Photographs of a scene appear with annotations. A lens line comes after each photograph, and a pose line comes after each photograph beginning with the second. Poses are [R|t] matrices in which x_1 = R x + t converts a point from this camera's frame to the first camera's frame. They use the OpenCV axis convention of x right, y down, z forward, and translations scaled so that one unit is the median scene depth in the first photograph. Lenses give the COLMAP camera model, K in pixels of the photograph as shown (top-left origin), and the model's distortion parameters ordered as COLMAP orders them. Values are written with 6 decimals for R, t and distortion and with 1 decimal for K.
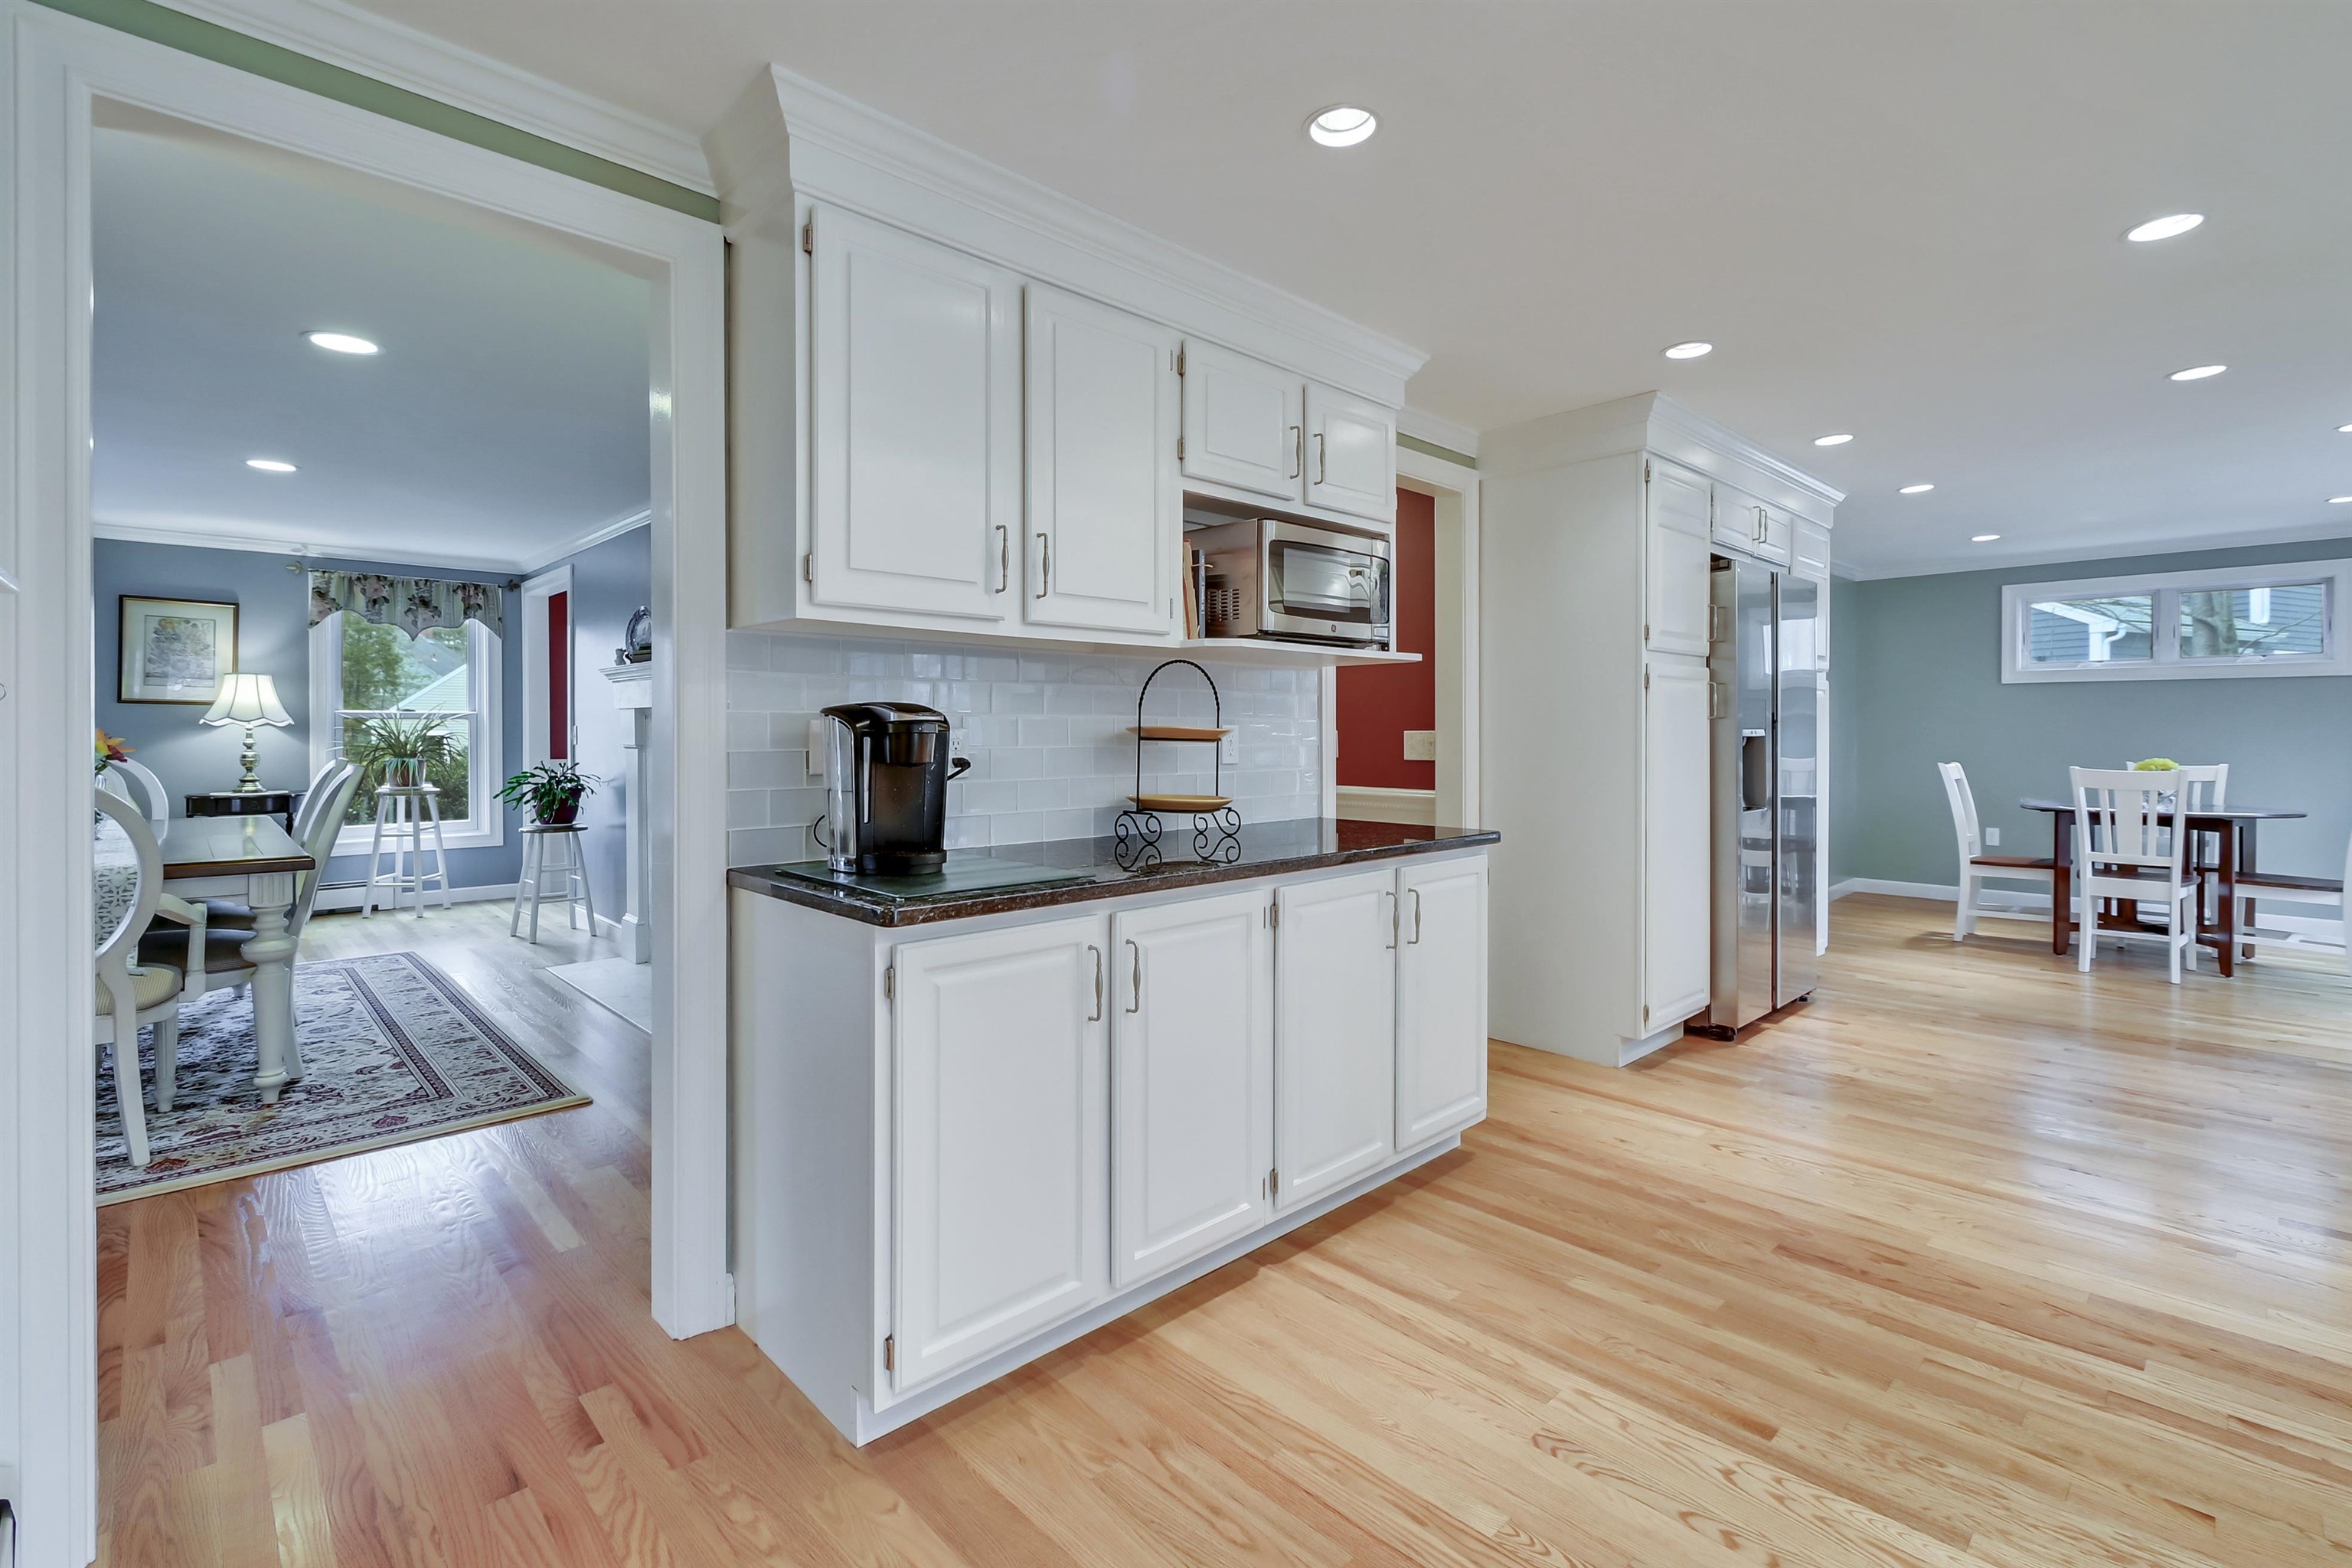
lens RADIAL K [[1072.6, 0, 1194.3], [0, 1072.6, 731.3], [0, 0, 1]] dist [0.009889, -0.003406]
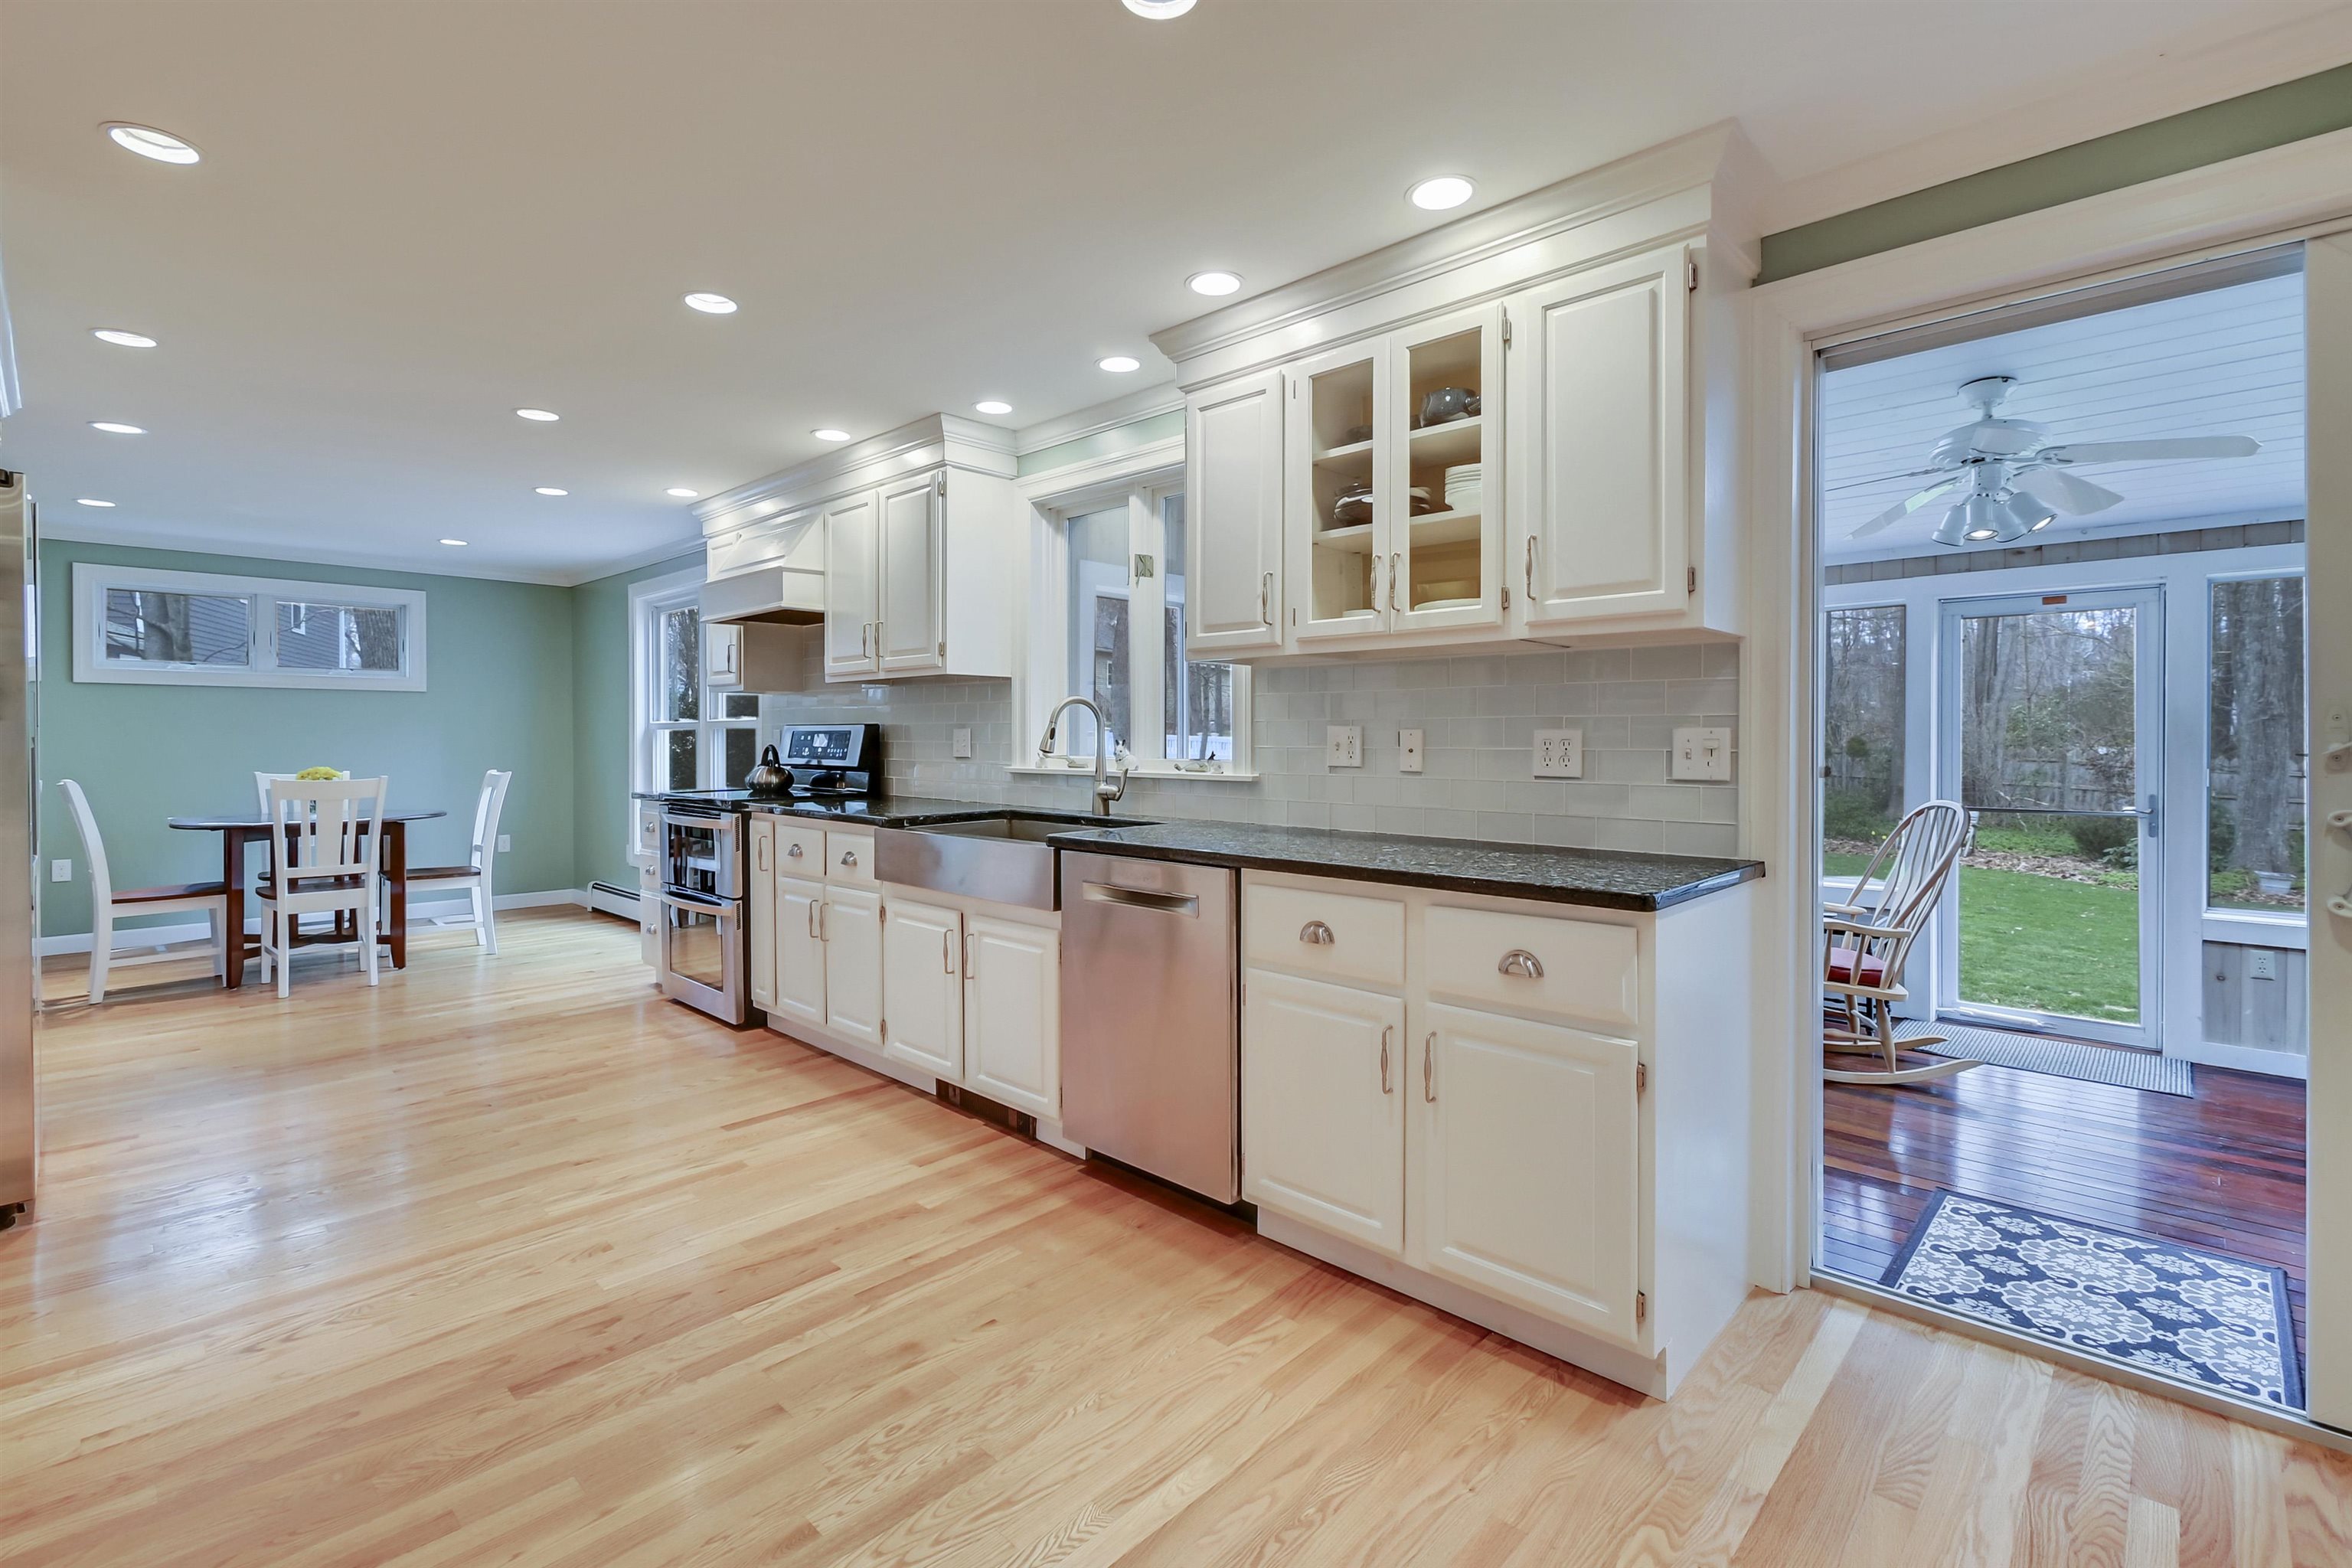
lens RADIAL K [[1072.6, 0, 1153.8], [0, 1072.6, 741.7], [0, 0, 1]] dist [0.009889, -0.003406]
pose [[-0.031493, -0.004815, 0.999492, -0.102918], [0.001852, 0.999986, 0.004876, -0.001214], [-0.999502, 0.002005, -0.031483, 0.211880]]
